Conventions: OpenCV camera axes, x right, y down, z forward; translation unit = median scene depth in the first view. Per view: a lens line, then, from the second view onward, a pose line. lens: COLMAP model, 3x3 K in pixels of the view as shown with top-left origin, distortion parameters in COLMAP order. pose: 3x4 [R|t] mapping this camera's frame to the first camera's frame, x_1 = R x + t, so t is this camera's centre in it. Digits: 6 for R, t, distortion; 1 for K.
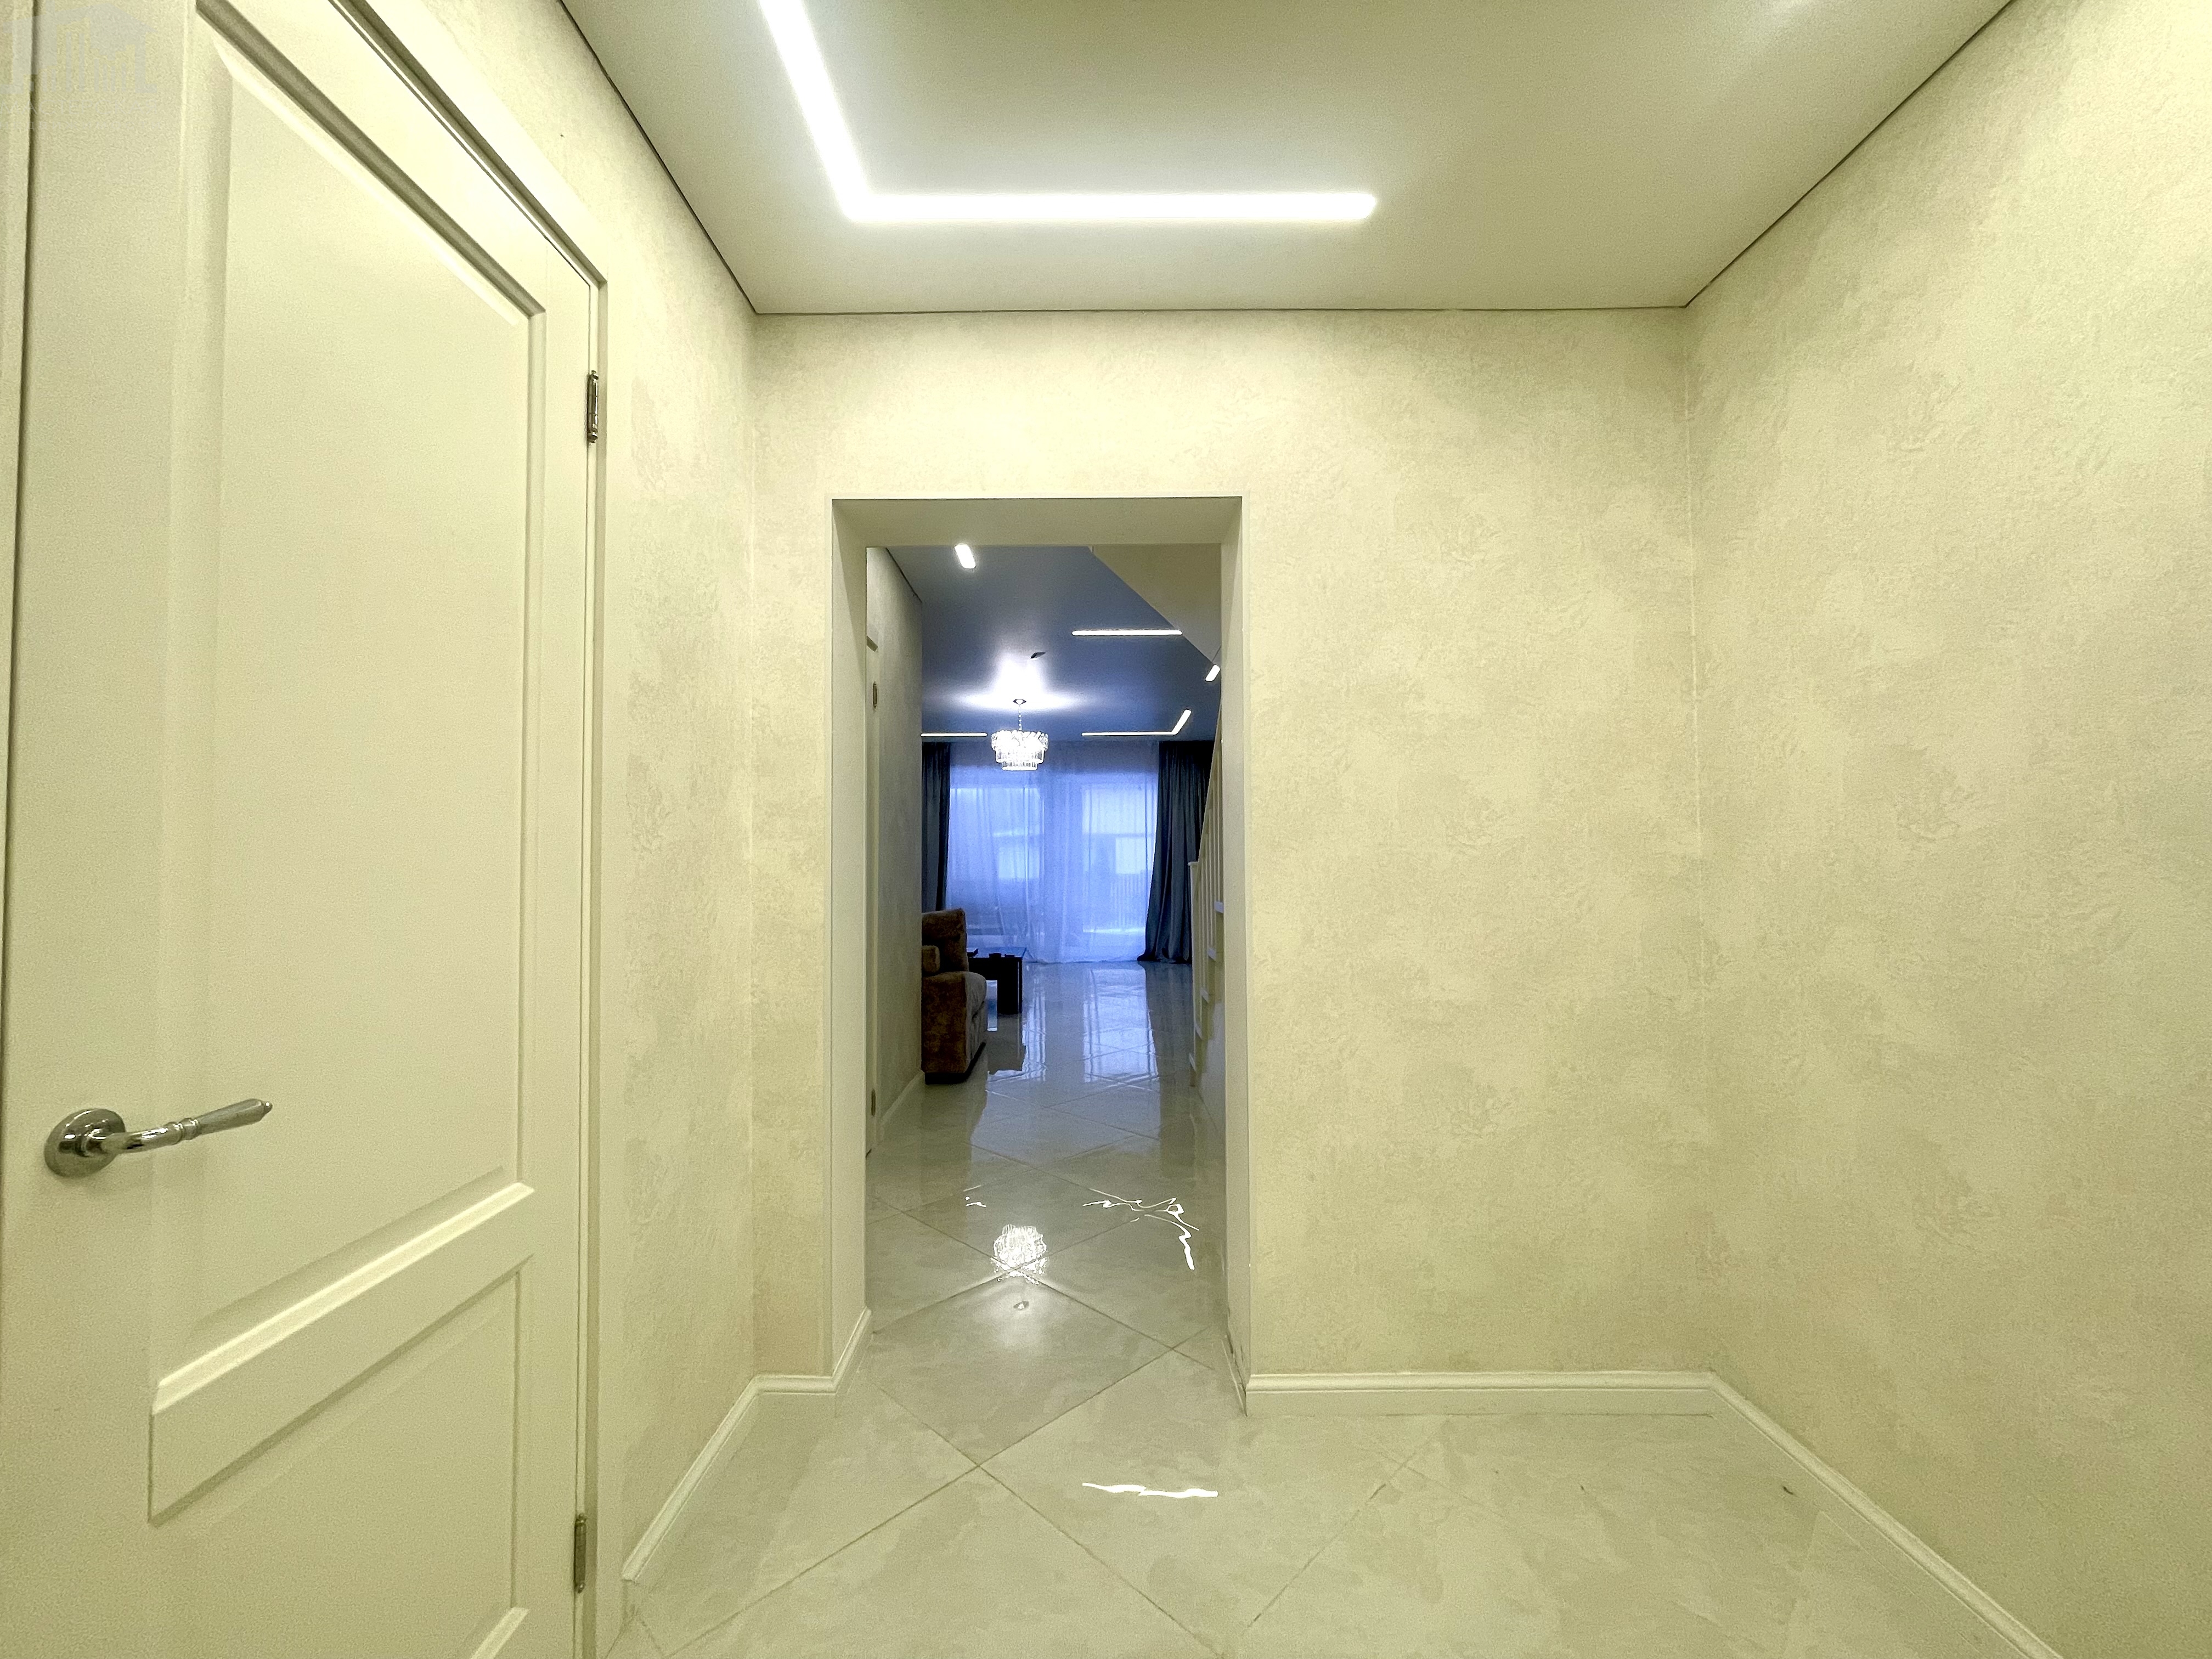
lens RADIAL K [[884.3, 0, 1088.2], [0, 884.3, 835.4], [0, 0, 1]] dist [0.002417, -0.006254]
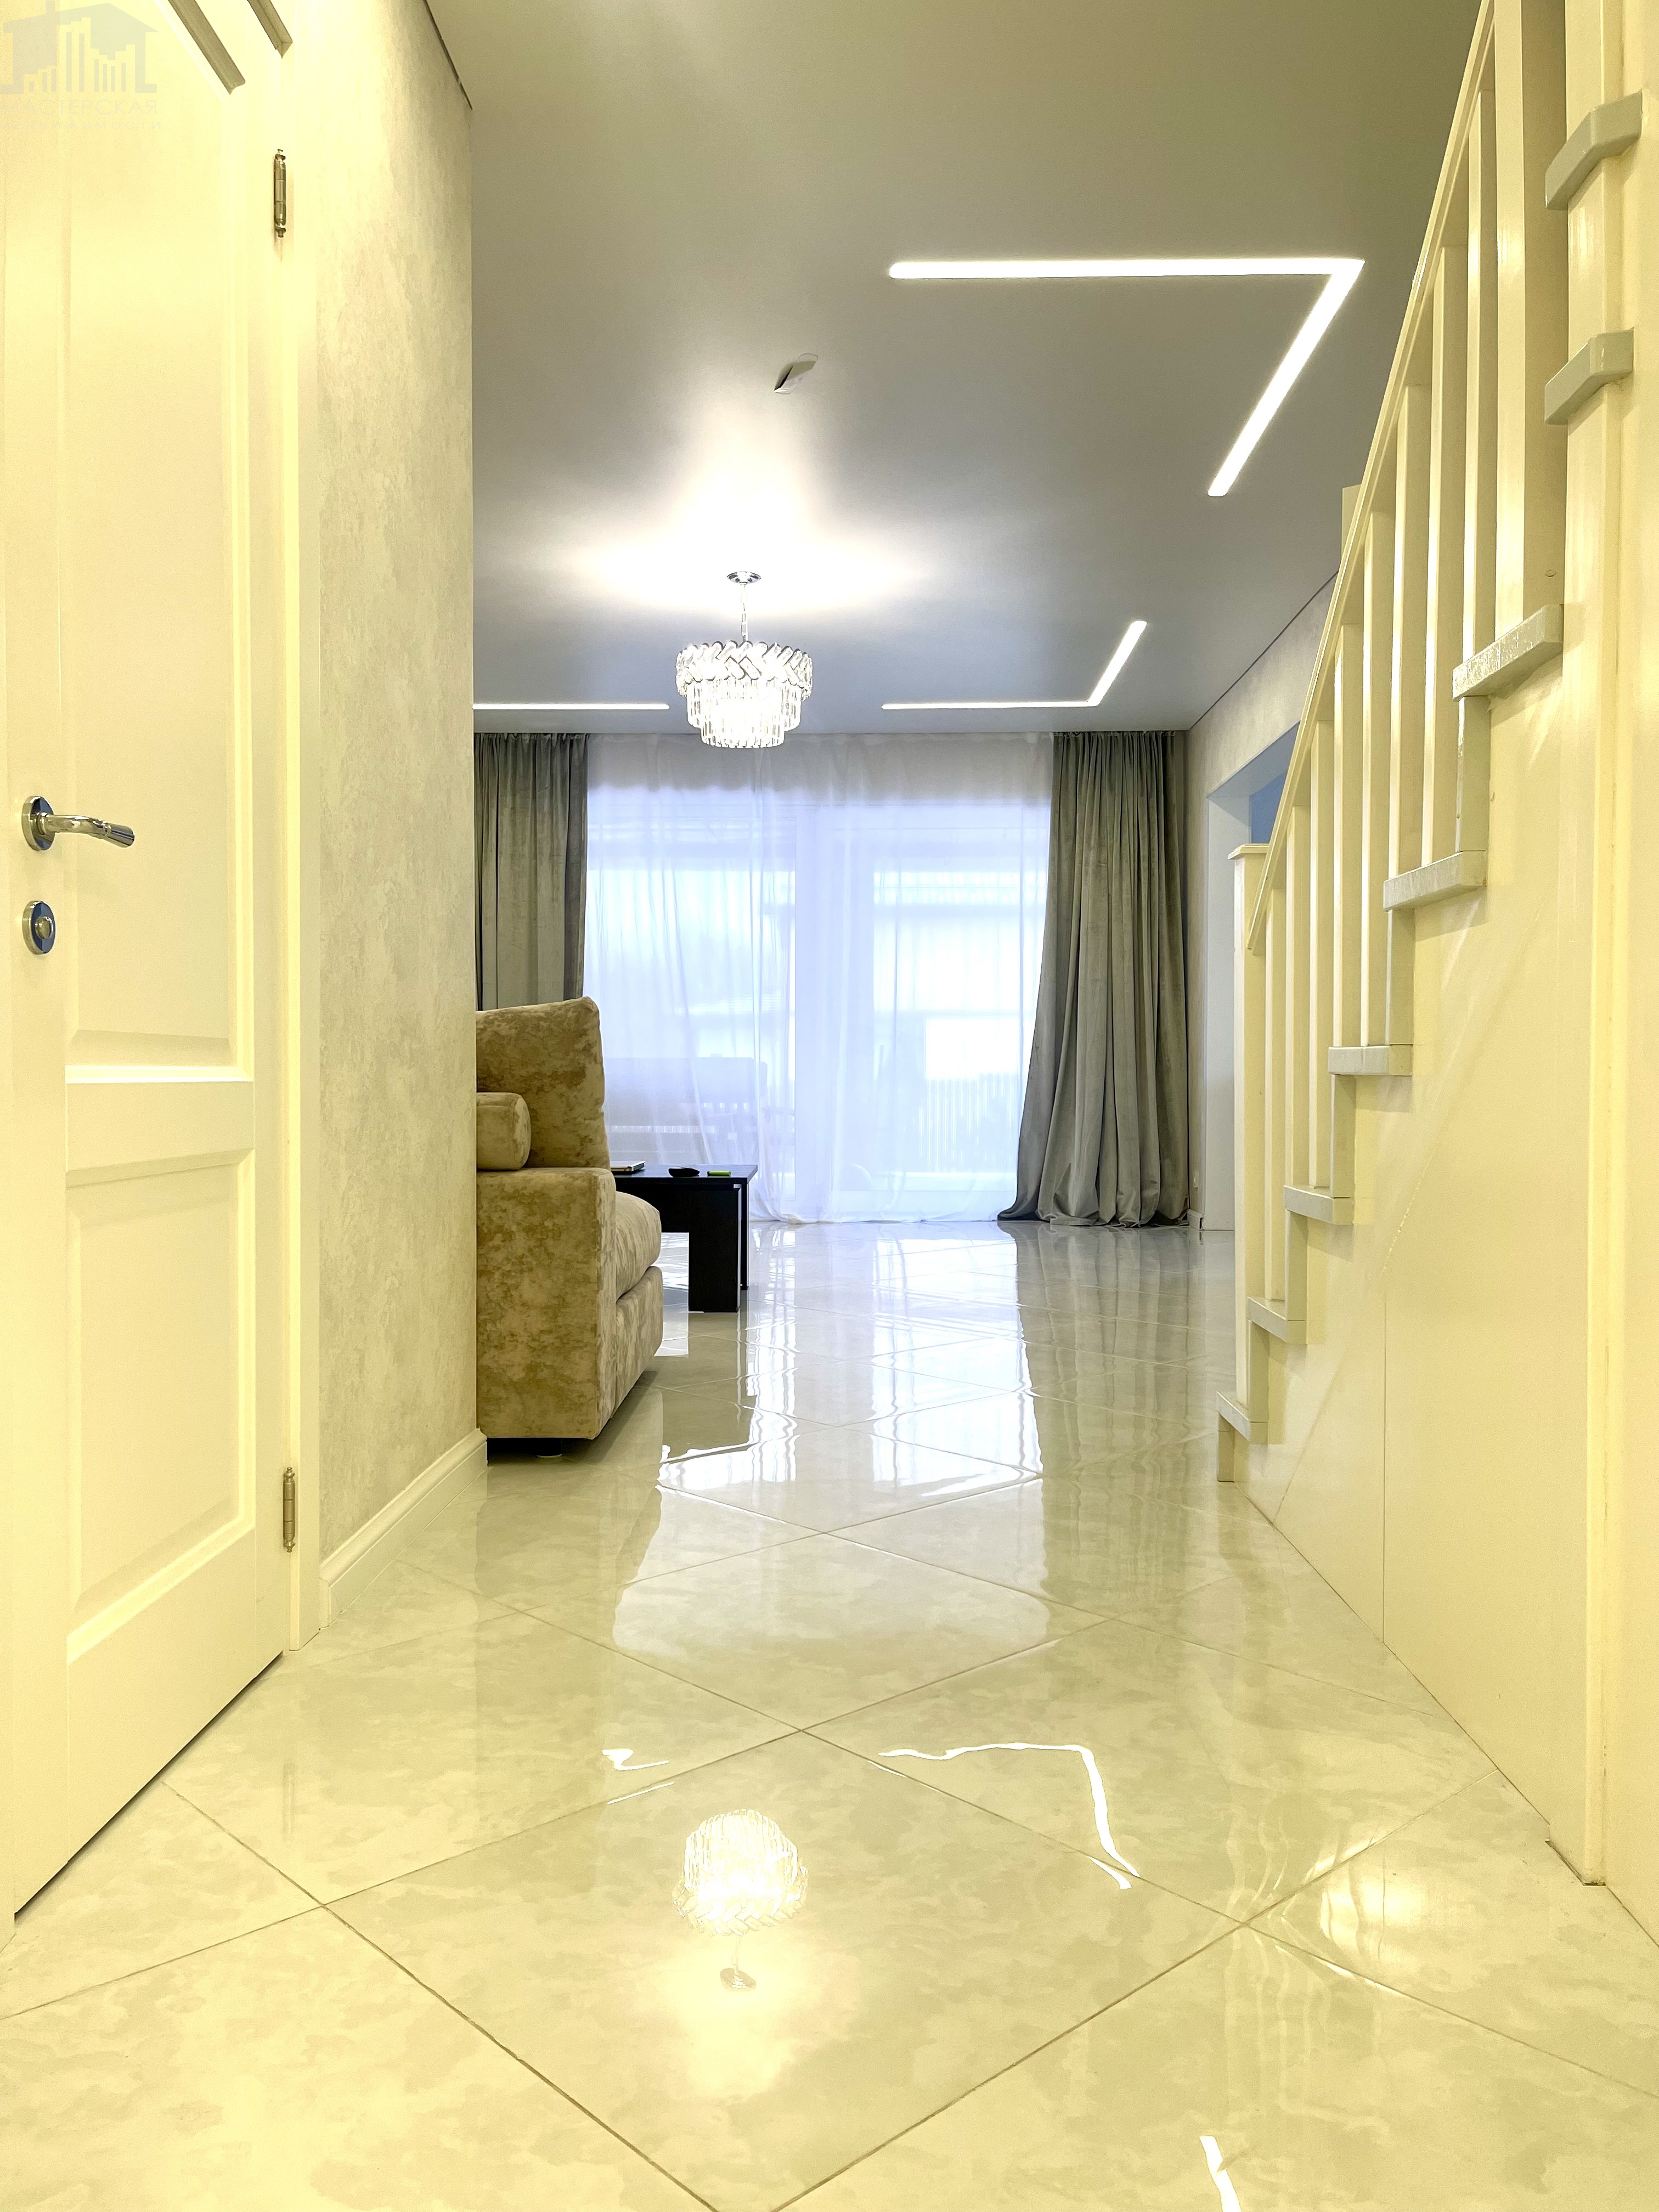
lens RADIAL K [[1668.8, 0, 827.5], [0, 1668.8, 1113.3], [0, 0, 1]] dist [0.065912, -0.090406]
pose [[0.999690, 0.007309, -0.023789, -0.019216], [-0.006165, 0.998837, 0.047827, 0.070205], [0.024111, -0.047665, 0.998572, 0.220111]]
